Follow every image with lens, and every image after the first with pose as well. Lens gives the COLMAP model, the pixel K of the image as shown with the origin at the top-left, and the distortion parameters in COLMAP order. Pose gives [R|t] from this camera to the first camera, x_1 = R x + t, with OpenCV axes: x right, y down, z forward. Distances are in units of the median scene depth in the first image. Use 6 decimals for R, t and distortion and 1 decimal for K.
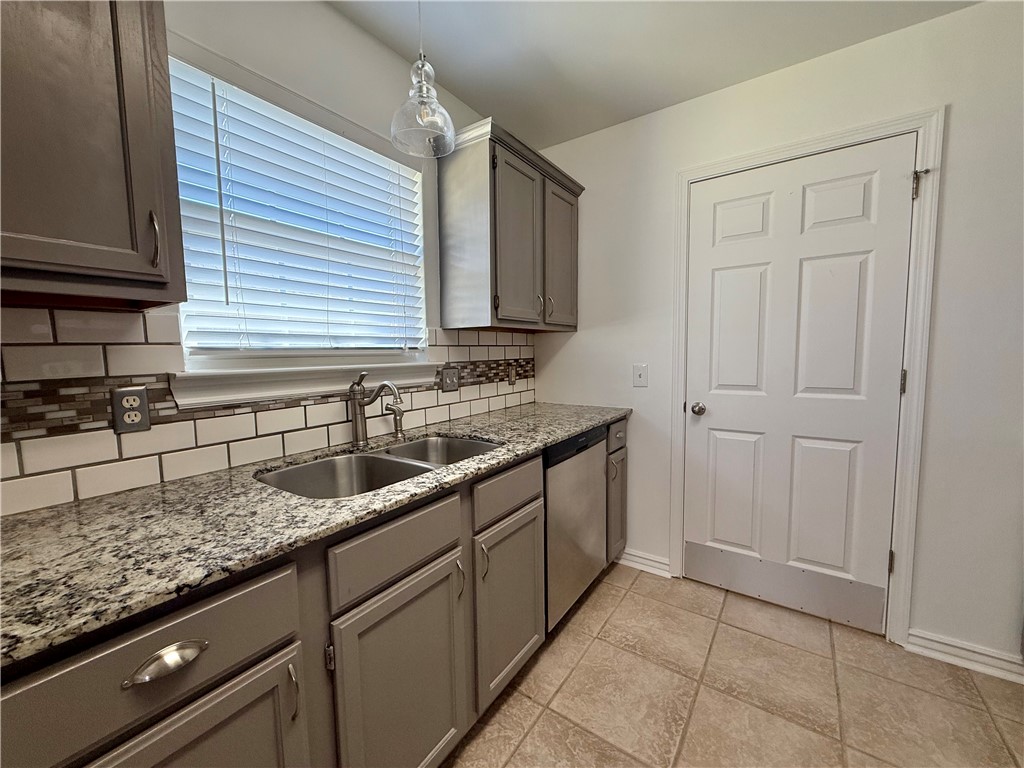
lens RADIAL K [[407.5, 0, 508.2], [0, 407.5, 384.3], [0, 0, 1]] dist [0.000602, -0.000783]
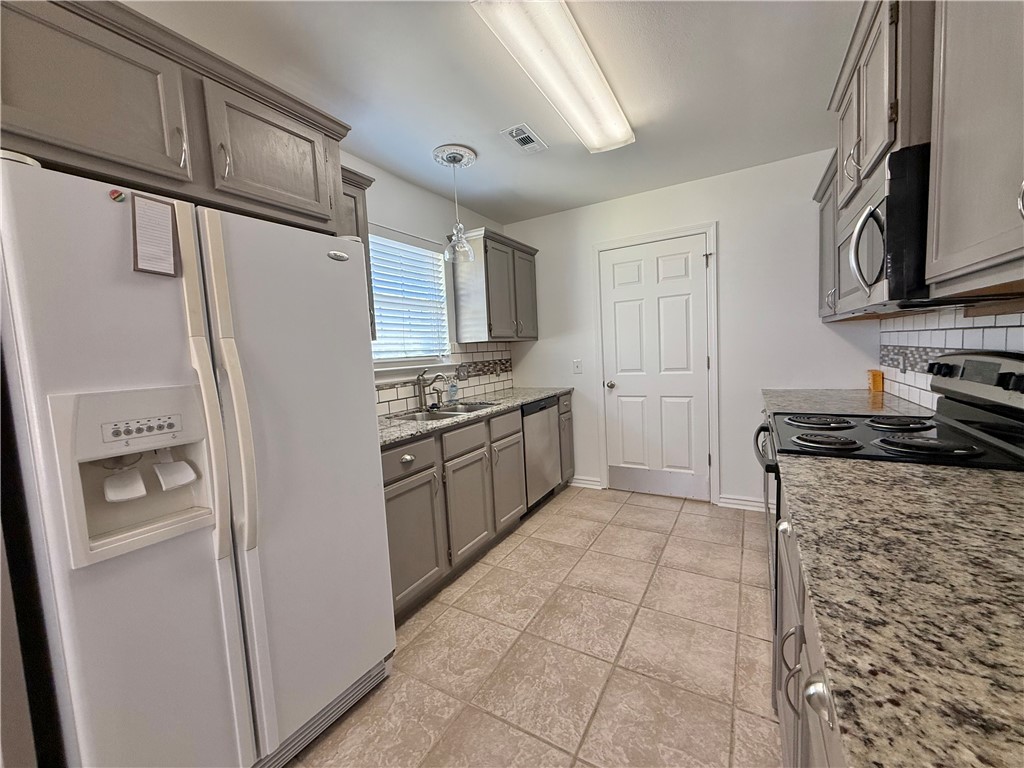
lens RADIAL K [[407.5, 0, 508.1], [0, 407.5, 386.4], [0, 0, 1]] dist [0.000602, -0.000783]
pose [[0.996341, -0.045545, 0.072316, -0.095501], [0.045538, 0.998961, 0.001750, 0.055240], [-0.072321, 0.001550, 0.997380, -0.785748]]
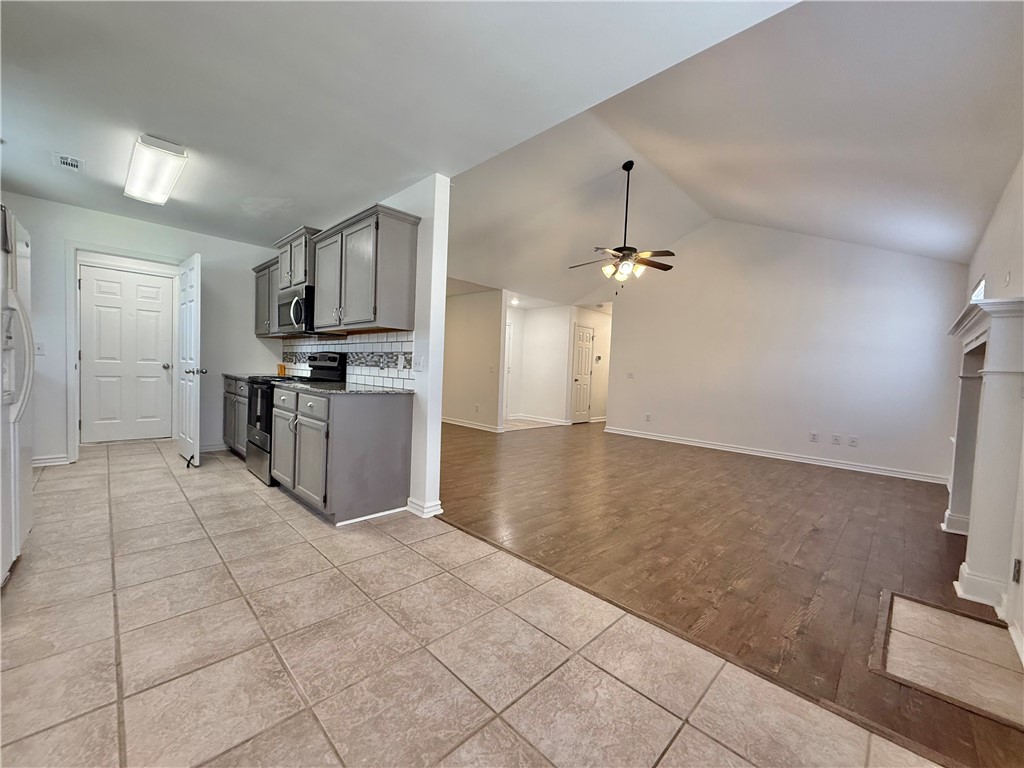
lens RADIAL K [[407.5, 0, 513.8], [0, 407.5, 387.1], [0, 0, 1]] dist [0.000602, -0.000783]
pose [[0.164128, -0.022088, 0.986192, -1.333450], [0.038124, 0.999144, 0.016033, 0.245922], [-0.985702, 0.034966, 0.164830, -1.573441]]
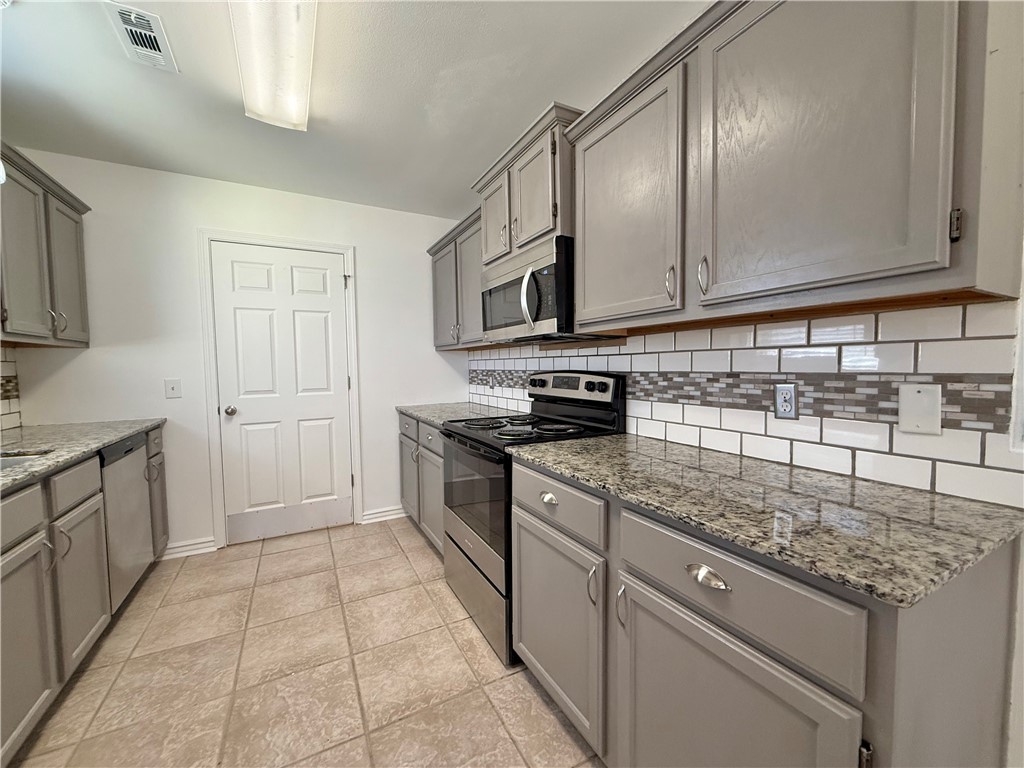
lens RADIAL K [[407.5, 0, 512.9], [0, 407.5, 386.1], [0, 0, 1]] dist [0.000602, -0.000783]
pose [[0.450326, -0.039013, 0.892011, -0.363960], [0.082001, 0.996630, 0.002191, 0.064827], [-0.889090, 0.072160, 0.452008, -0.511115]]
